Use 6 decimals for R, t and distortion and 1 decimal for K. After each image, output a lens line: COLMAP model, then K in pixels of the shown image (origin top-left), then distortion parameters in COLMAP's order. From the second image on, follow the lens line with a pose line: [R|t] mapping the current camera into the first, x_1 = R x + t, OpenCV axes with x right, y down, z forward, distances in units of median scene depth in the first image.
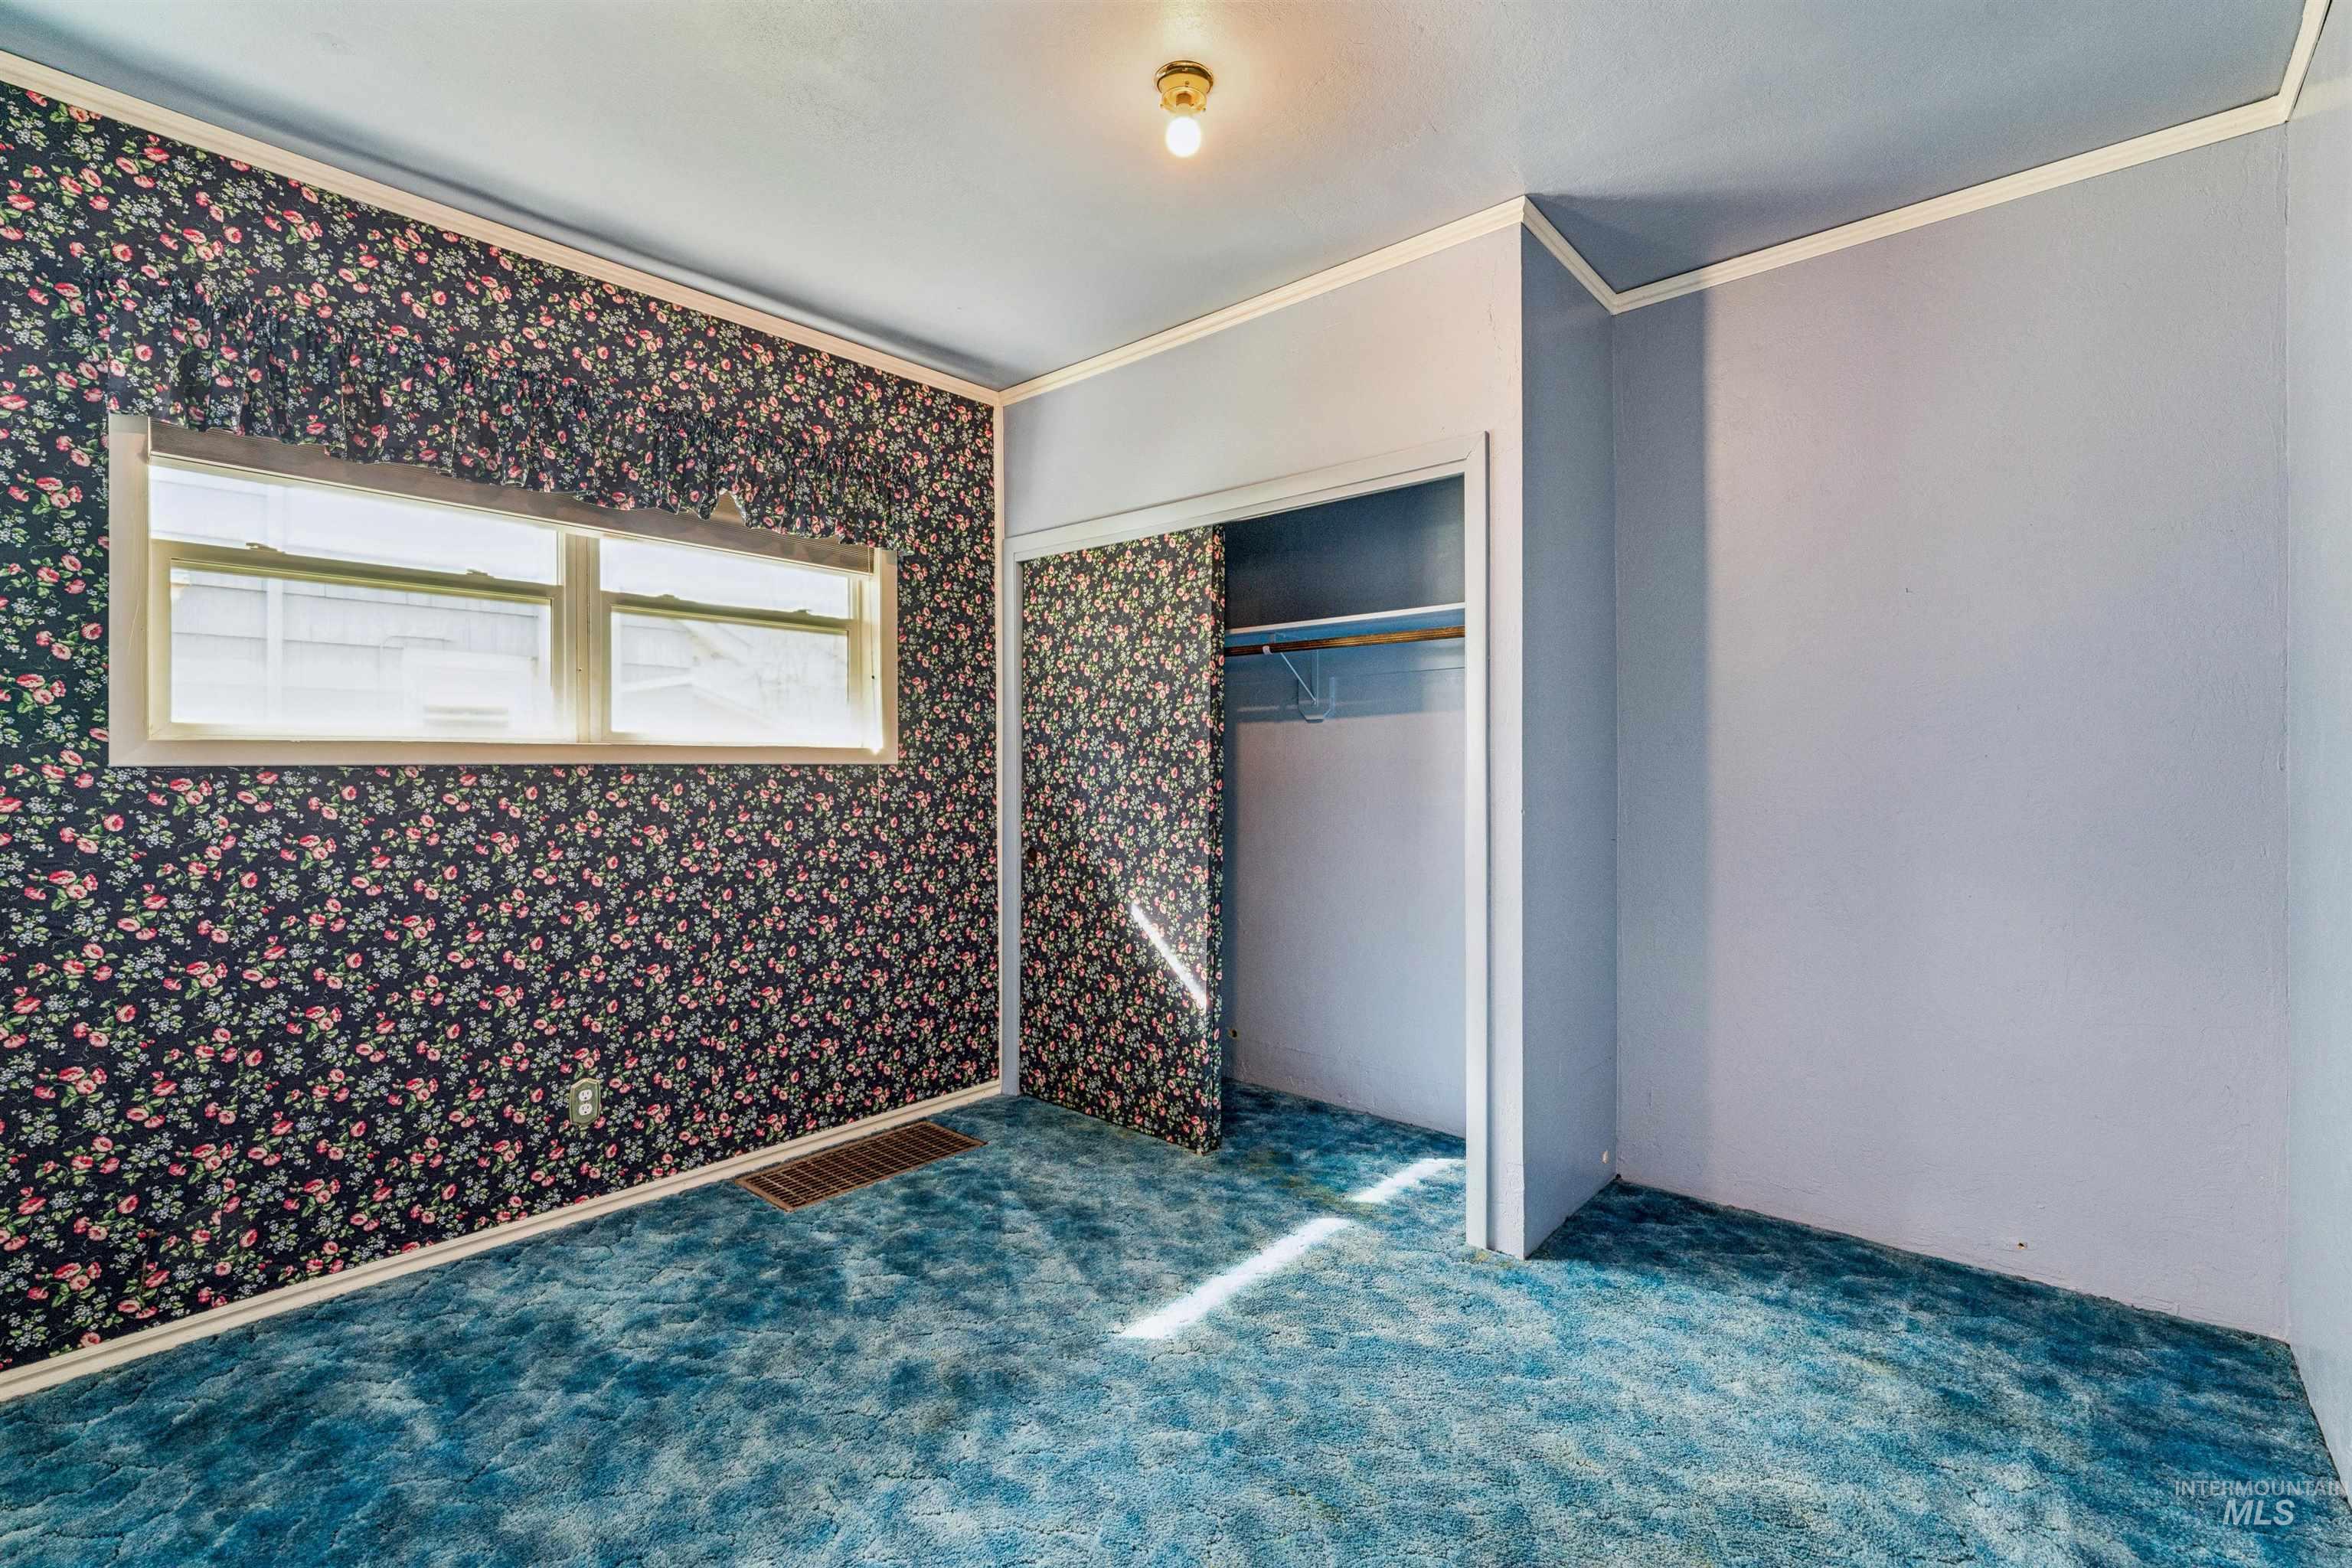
lens RADIAL K [[1026.5, 0, 1179.4], [0, 1026.5, 785.5], [0, 0, 1]] dist [-0.001411, 0.000379]
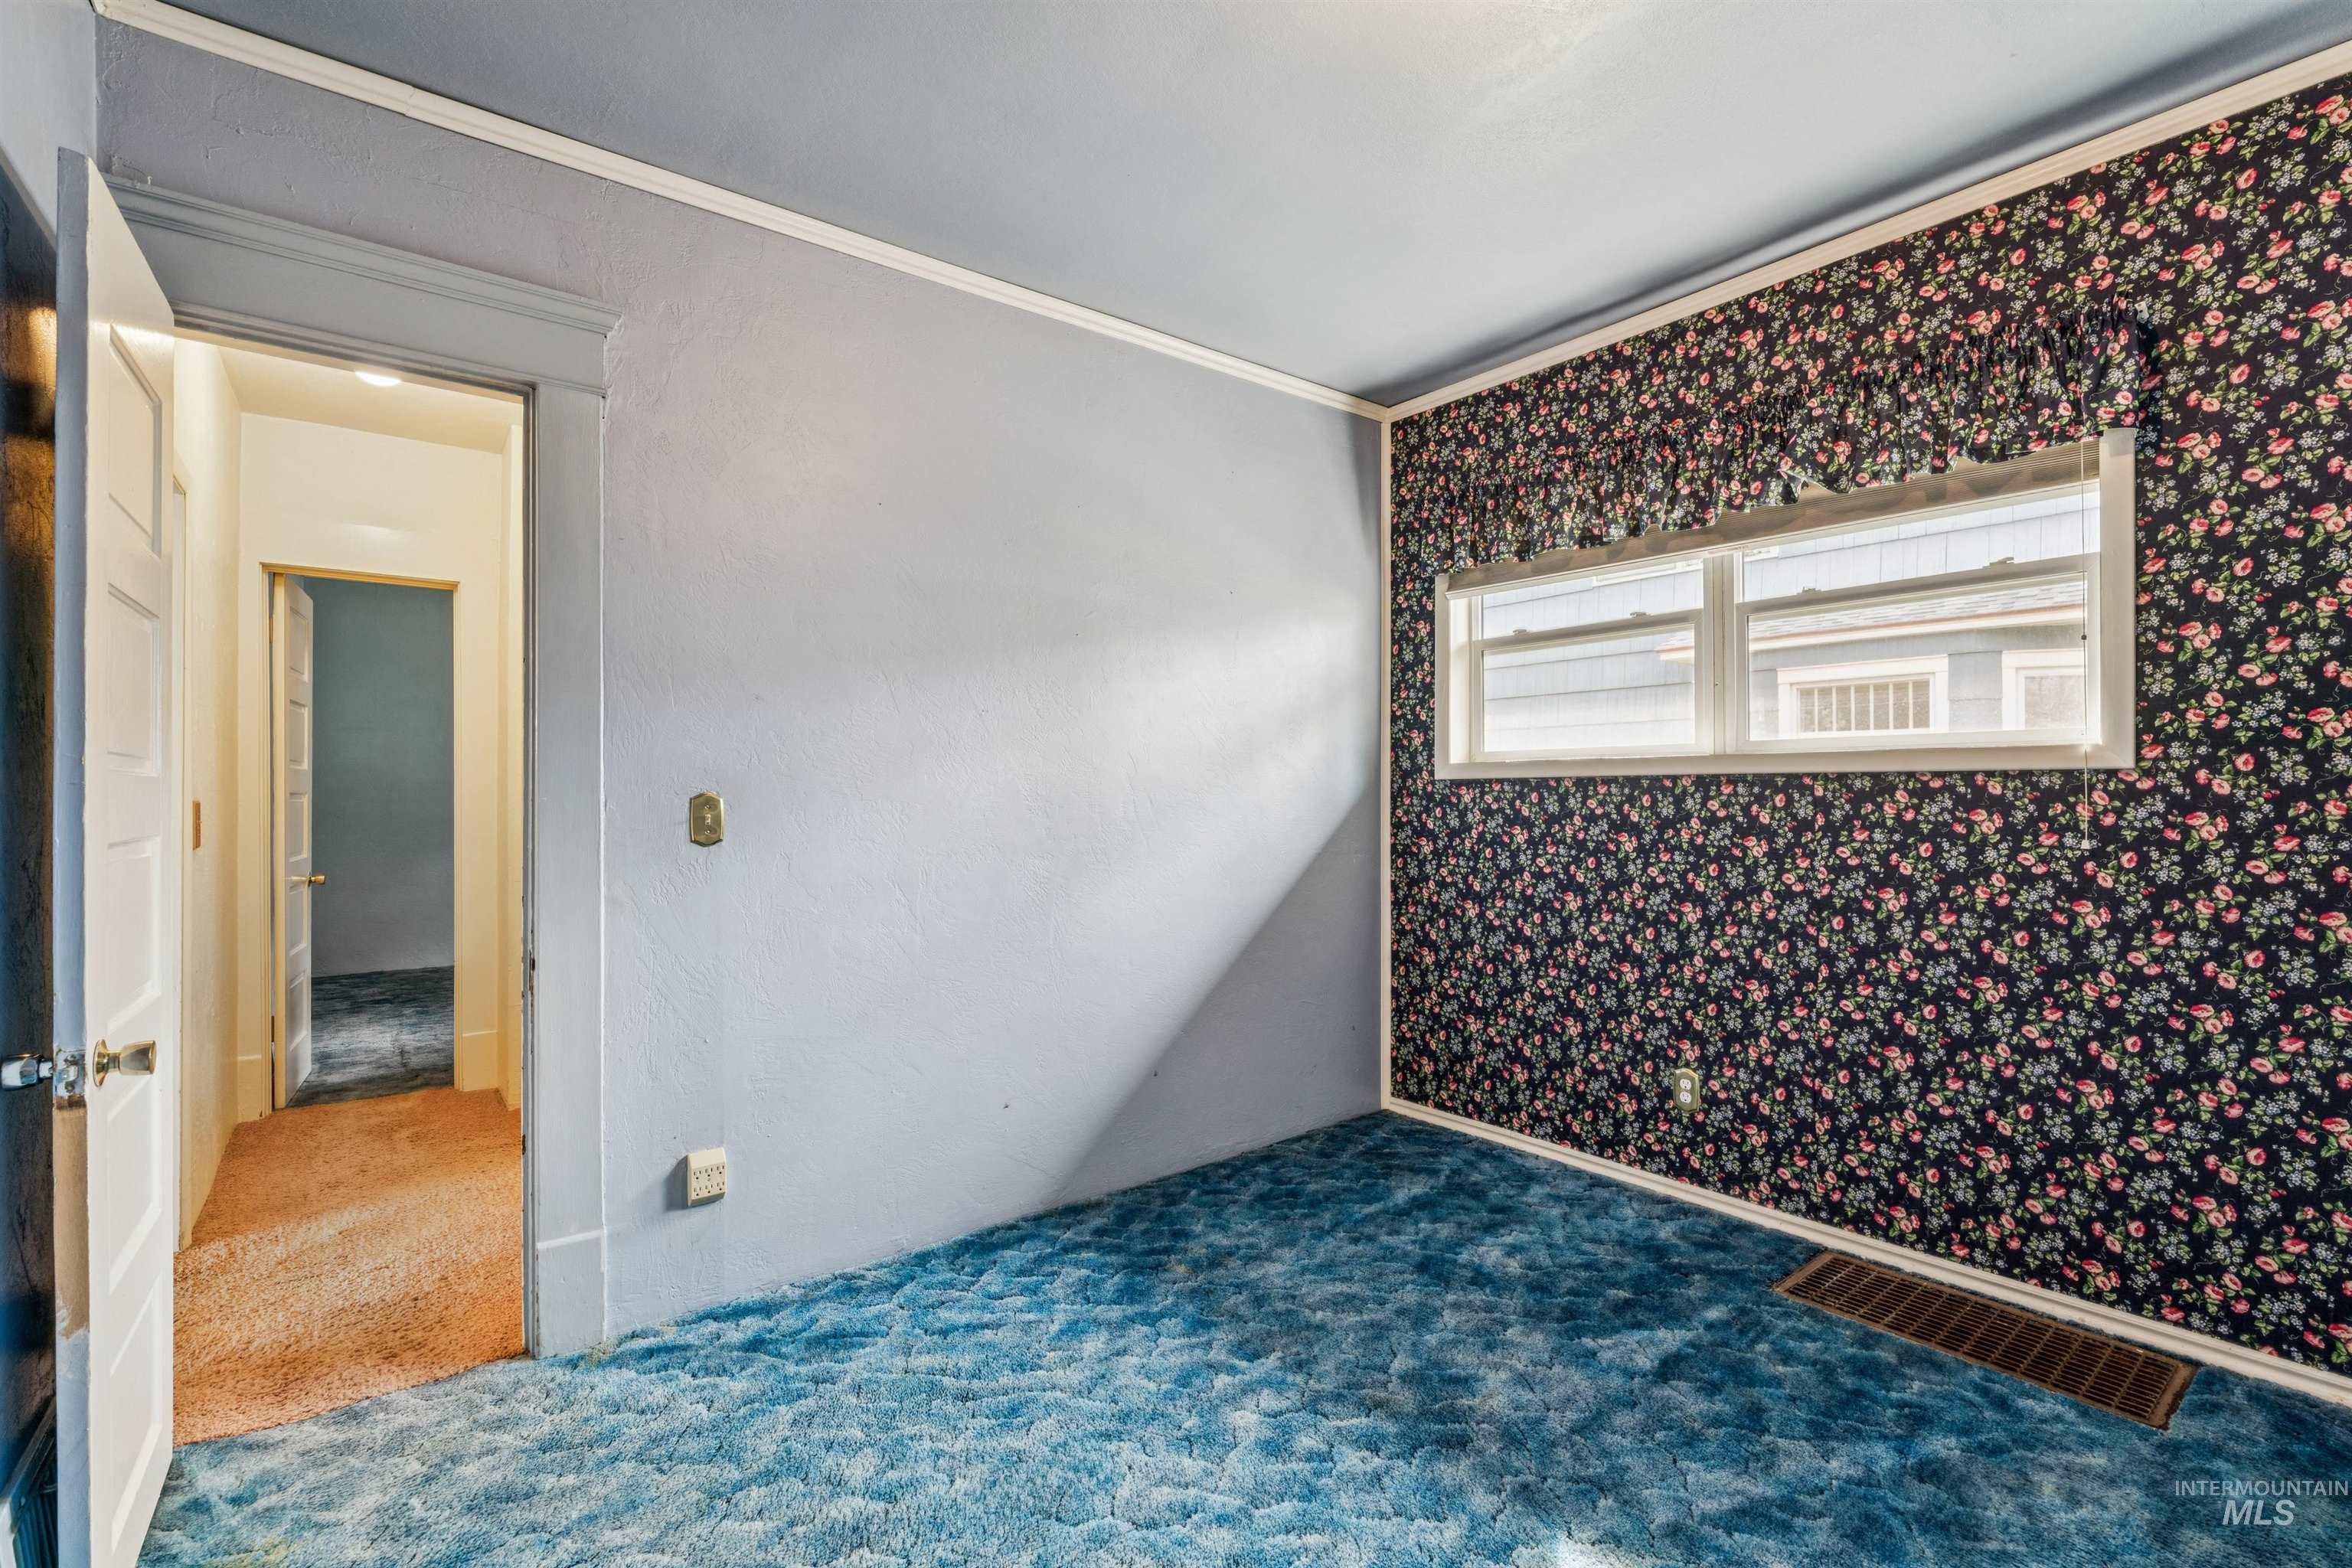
lens RADIAL K [[1040.7, 0, 1176.5], [0, 1040.7, 787.2], [0, 0, 1]] dist [-0.001029, 0.000199]
pose [[-0.192569, 0.006371, -0.981263, 0.567213], [-0.006905, 0.999945, 0.007847, -0.012183], [0.981259, 0.008287, -0.192515, 0.664945]]
